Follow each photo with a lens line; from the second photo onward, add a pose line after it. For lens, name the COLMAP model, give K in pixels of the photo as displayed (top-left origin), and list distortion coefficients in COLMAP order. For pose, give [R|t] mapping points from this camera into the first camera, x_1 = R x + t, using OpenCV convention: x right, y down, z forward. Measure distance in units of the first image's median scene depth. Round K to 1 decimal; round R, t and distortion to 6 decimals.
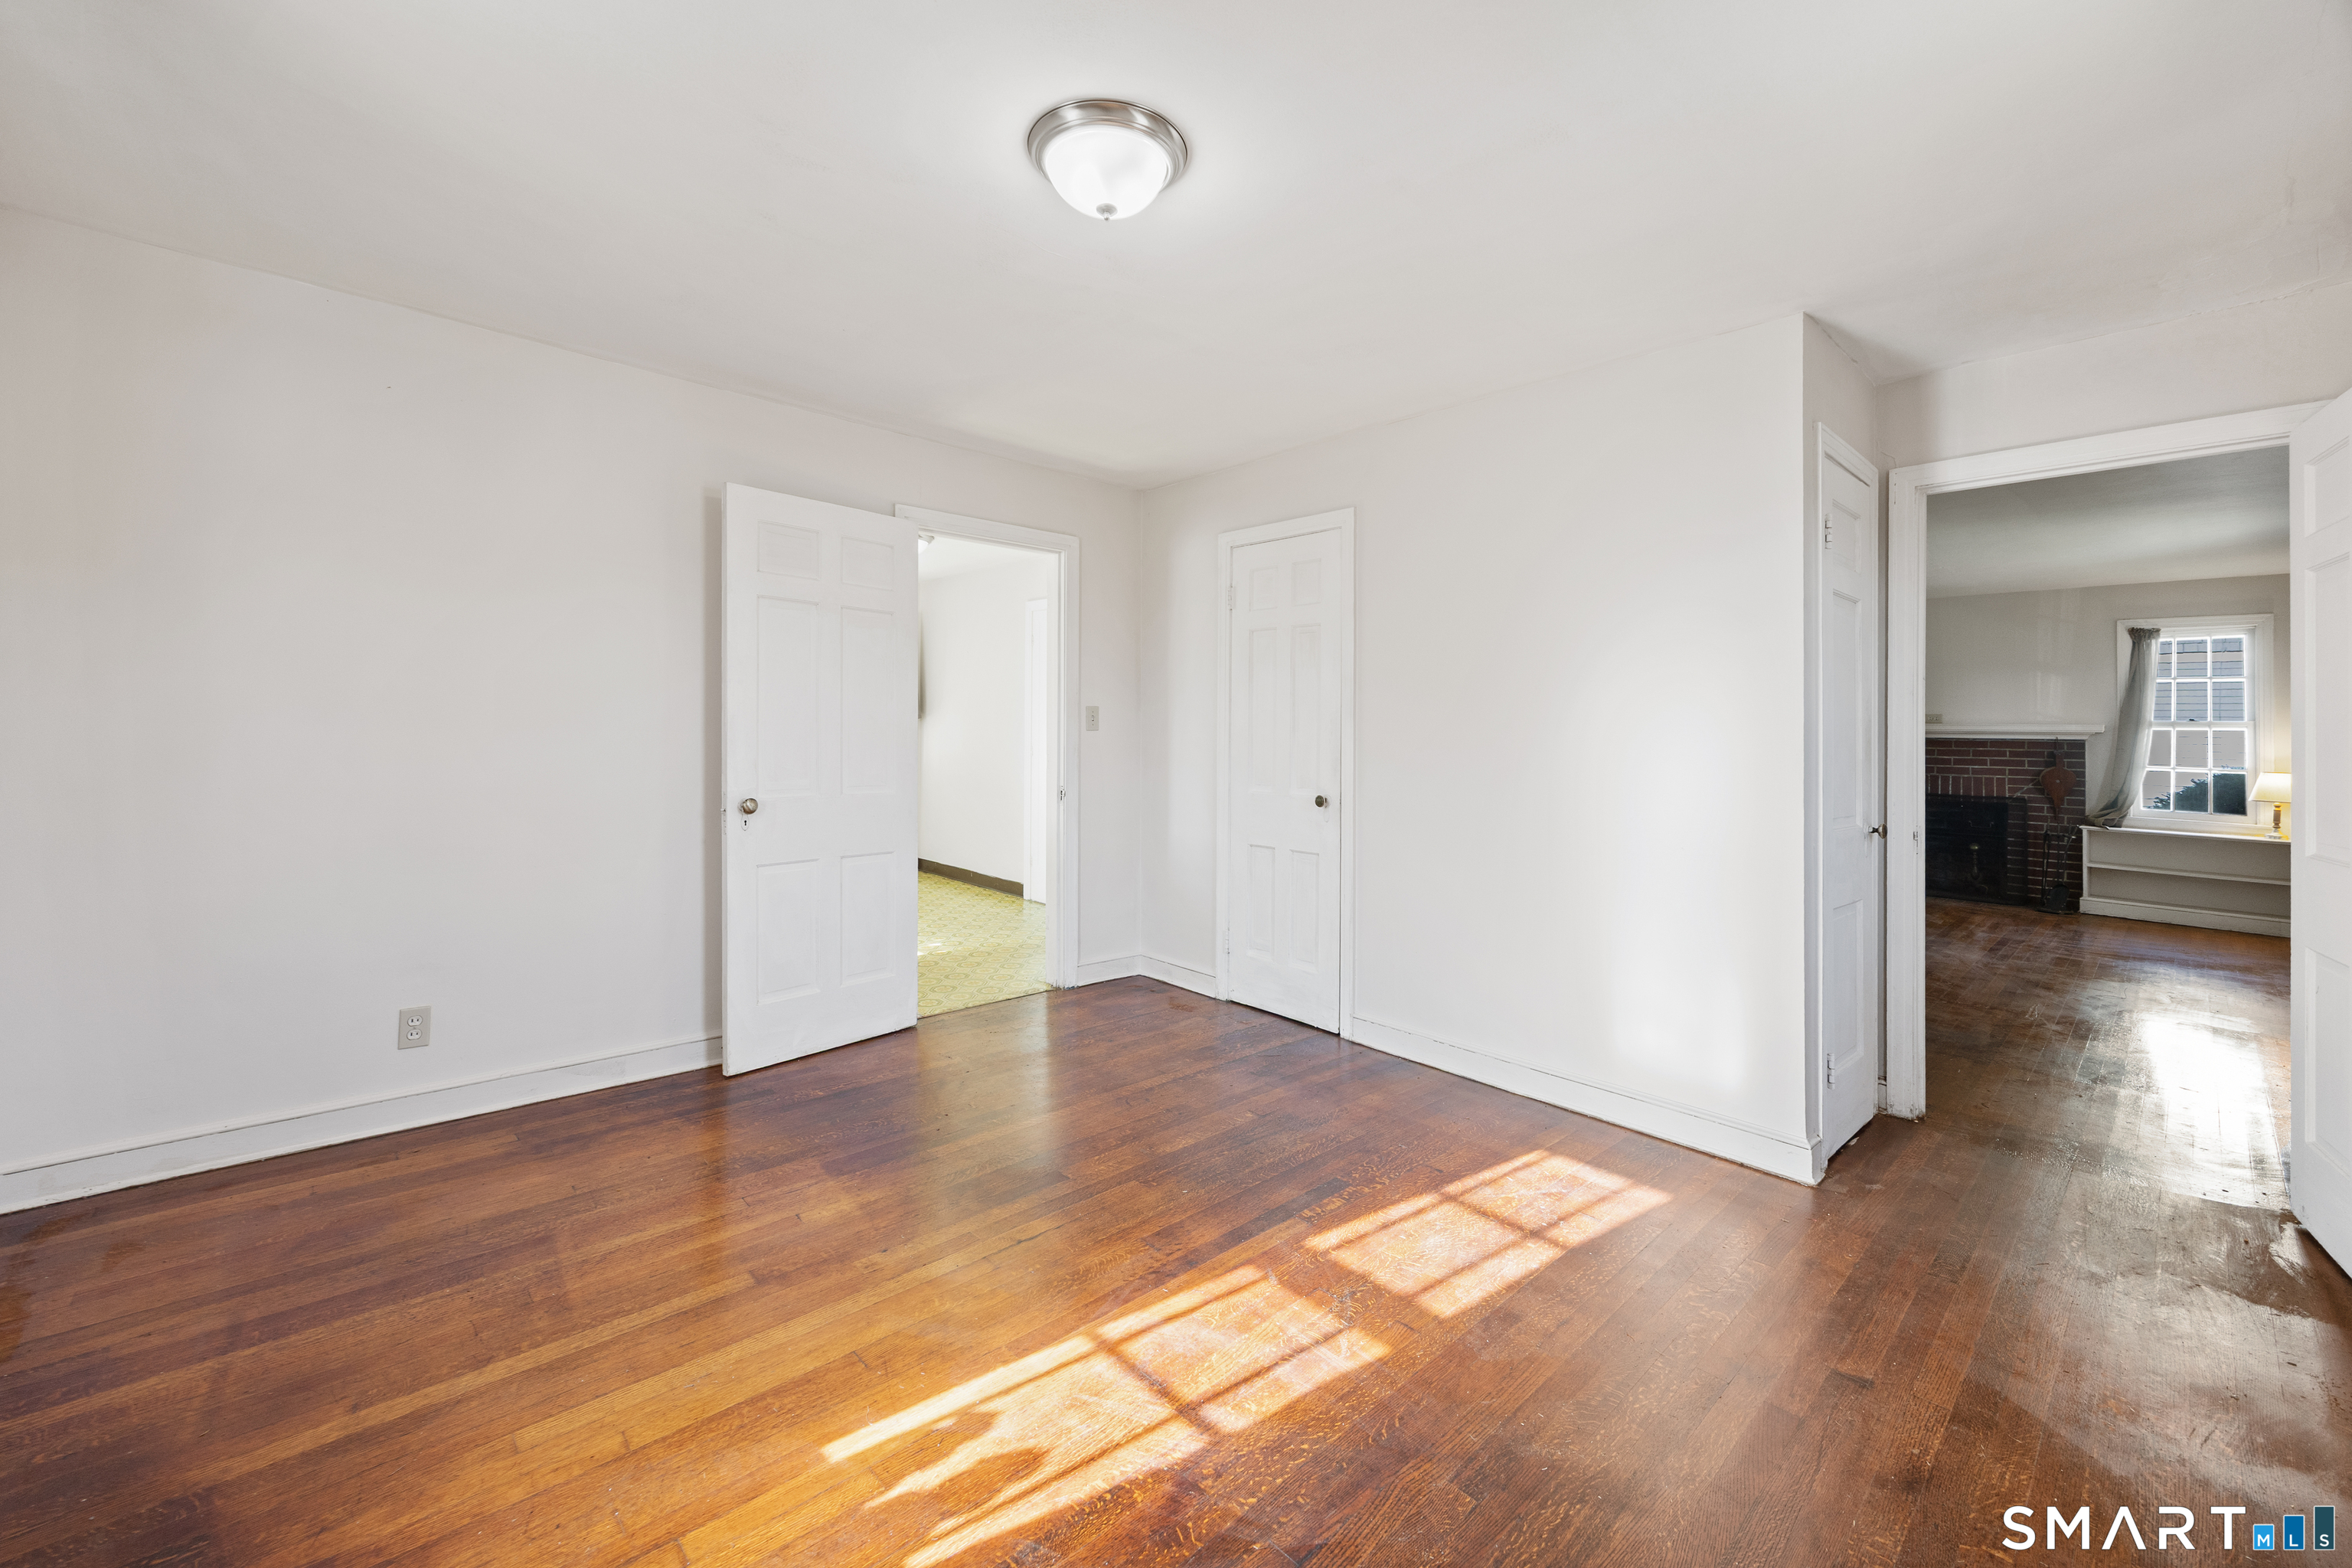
lens RADIAL K [[933.5, 0, 1196.4], [0, 933.5, 714.6], [0, 0, 1]] dist [0.004832, -0.000020]
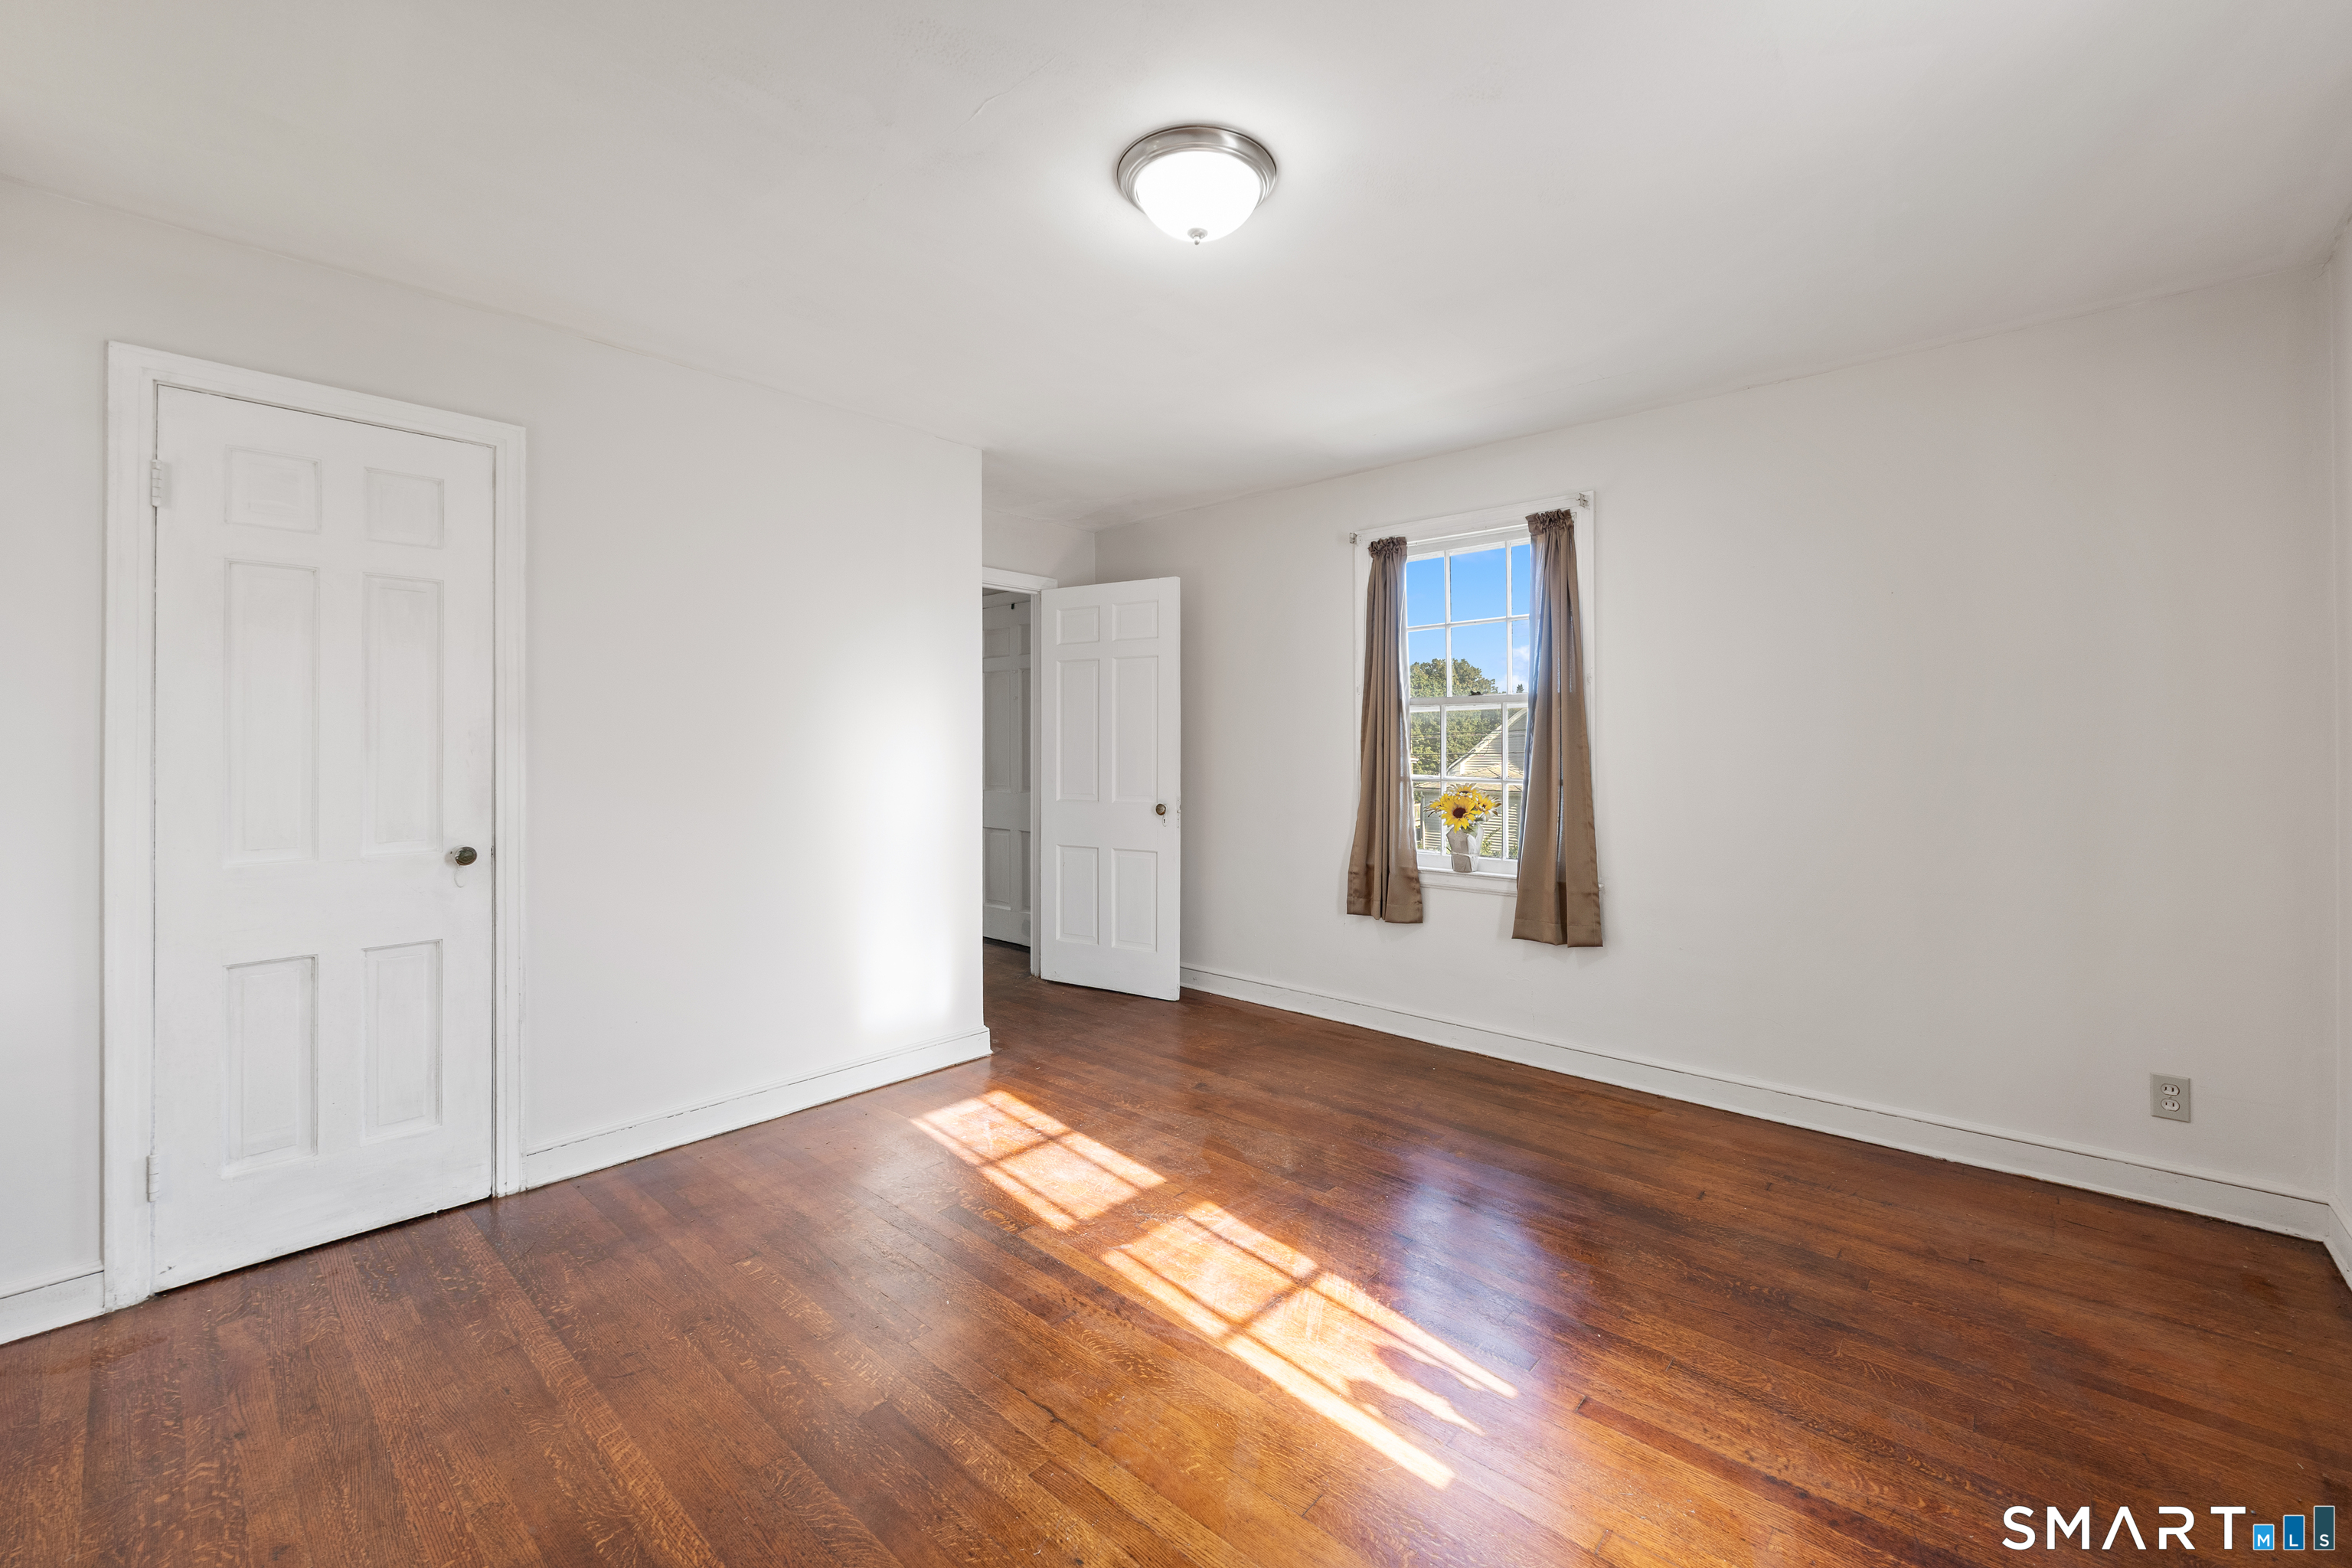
lens RADIAL K [[933.5, 0, 1178.0], [0, 933.5, 751.9], [0, 0, 1]] dist [0.004832, -0.000020]
pose [[-0.067090, -0.021087, 0.997524, -1.021569], [-0.017717, 0.999644, 0.019940, -0.003931], [-0.997590, -0.016335, -0.067440, 1.029456]]
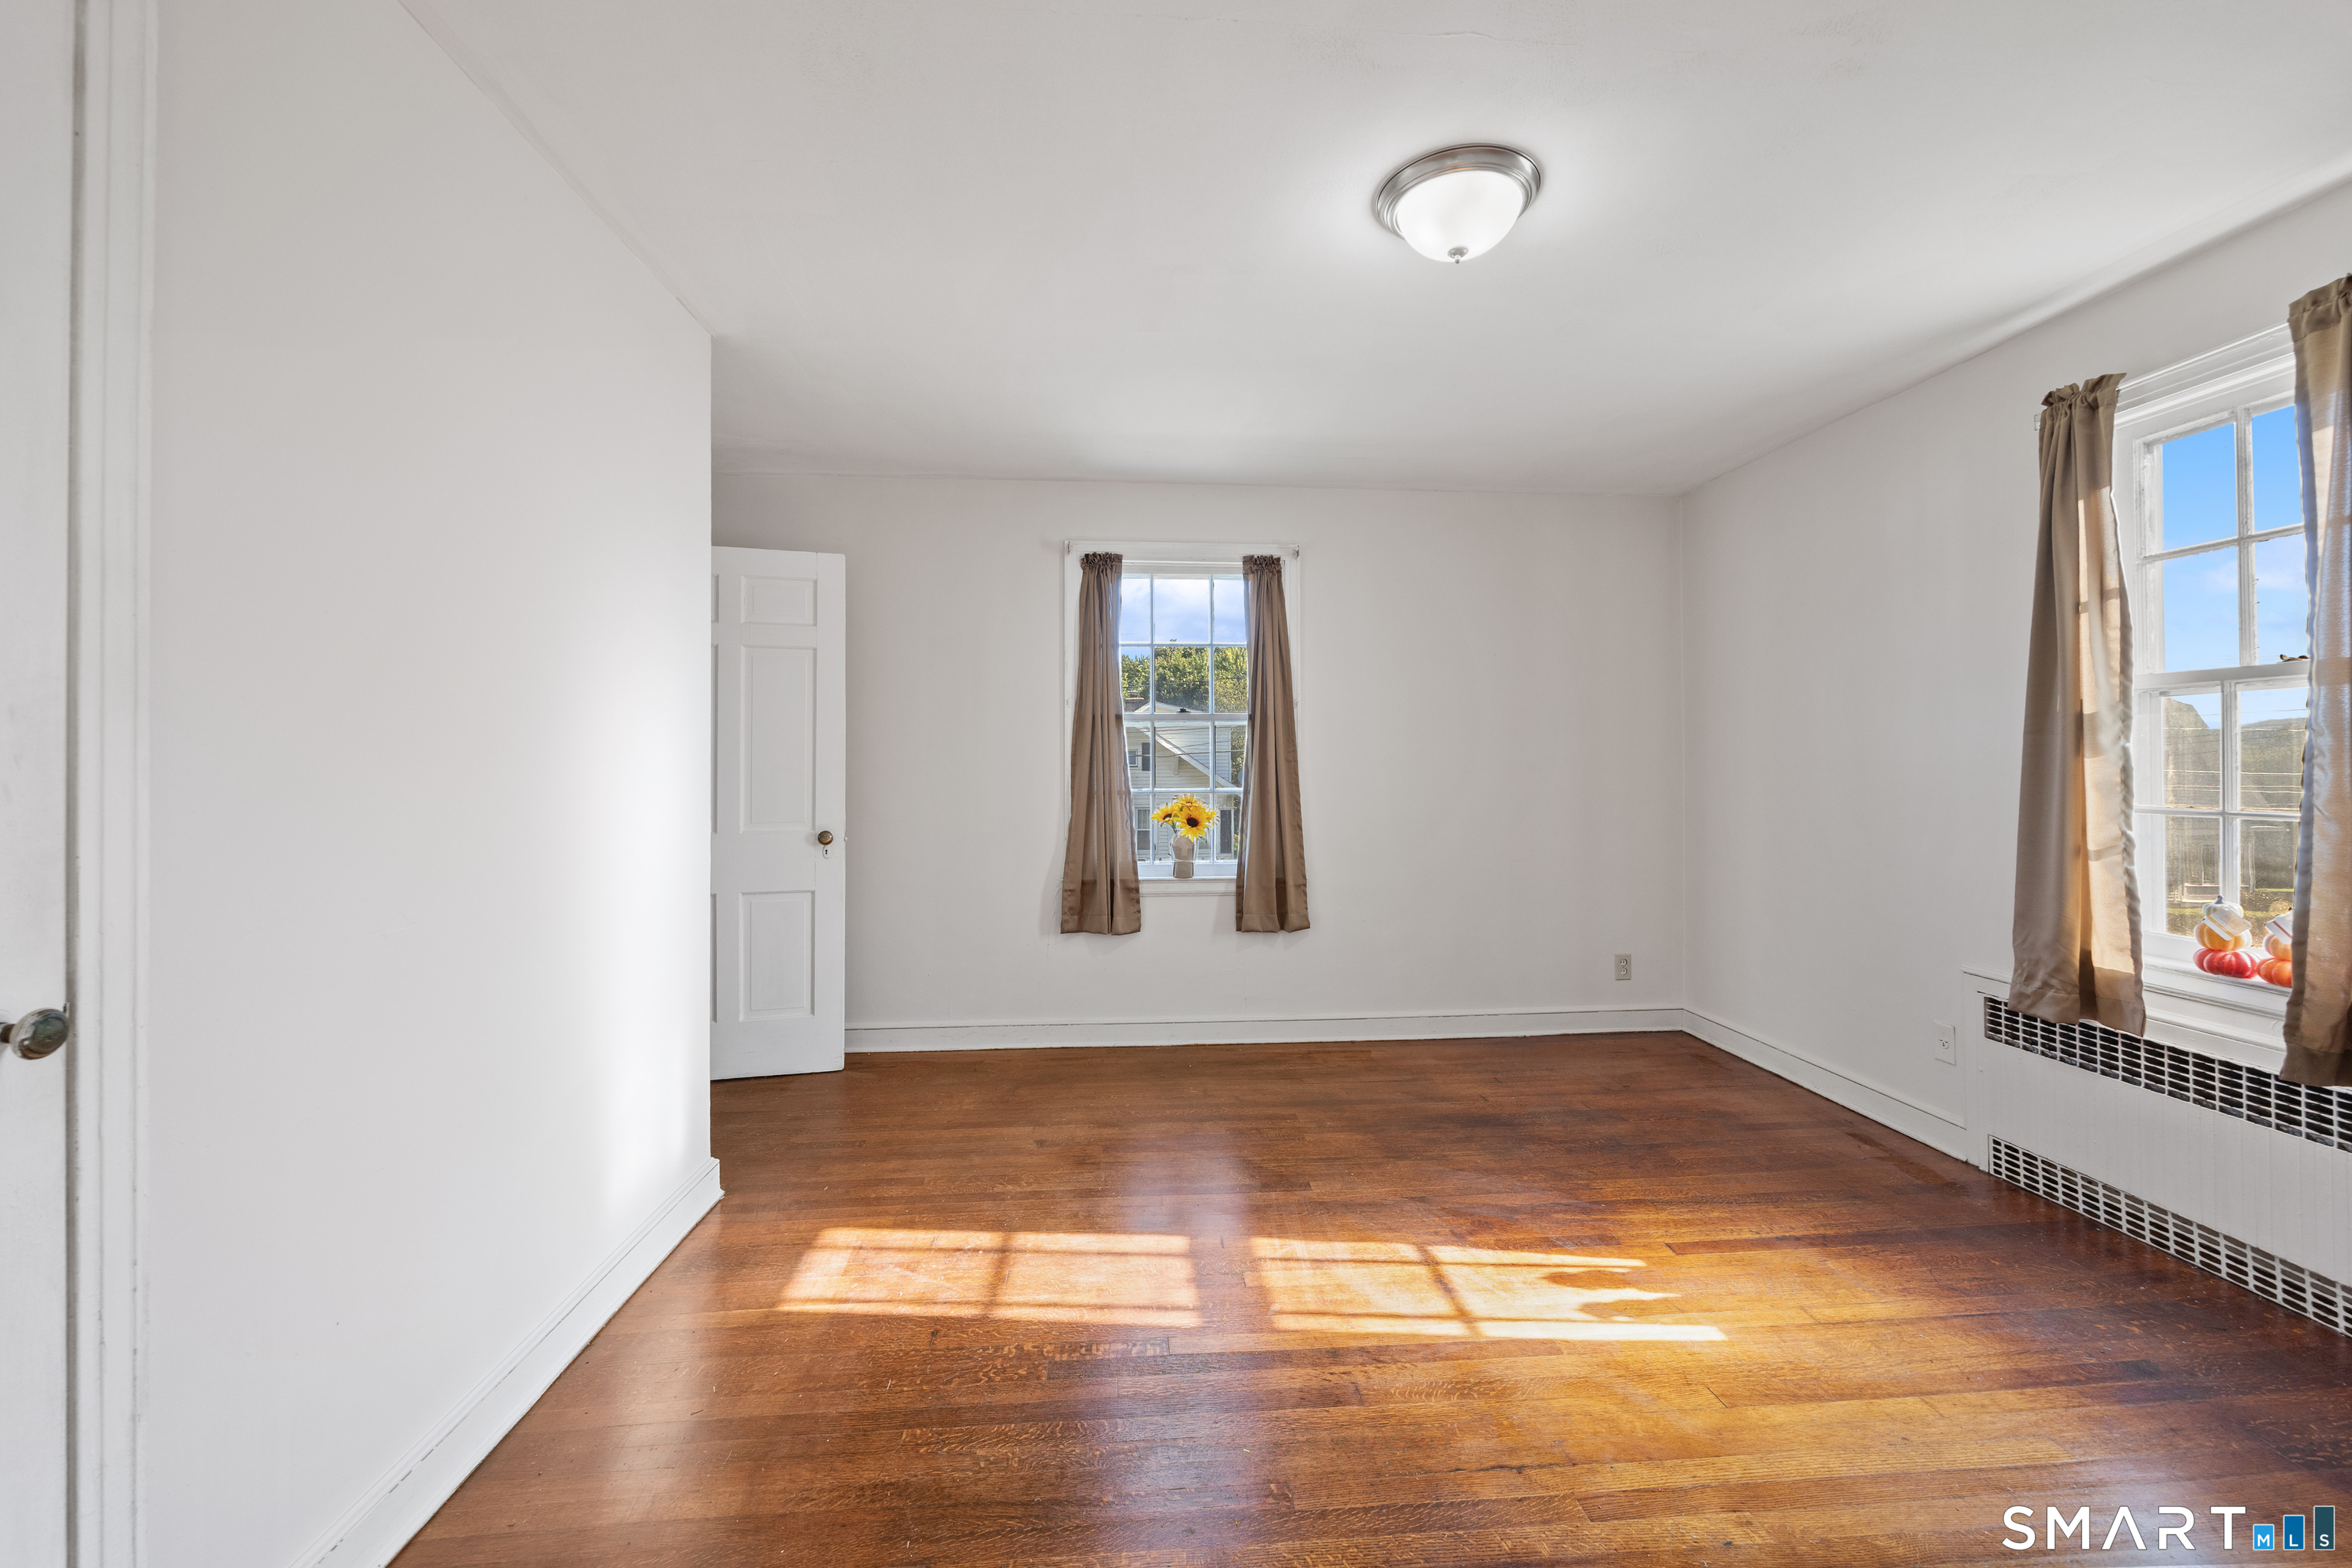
lens RADIAL K [[933.5, 0, 1168.3], [0, 933.5, 769.6], [0, 0, 1]] dist [0.004832, -0.000020]
pose [[-0.763913, -0.020082, 0.645007, -0.471787], [-0.023423, 0.999720, 0.003385, 0.024529], [-0.644894, -0.012522, -0.764169, 1.864572]]
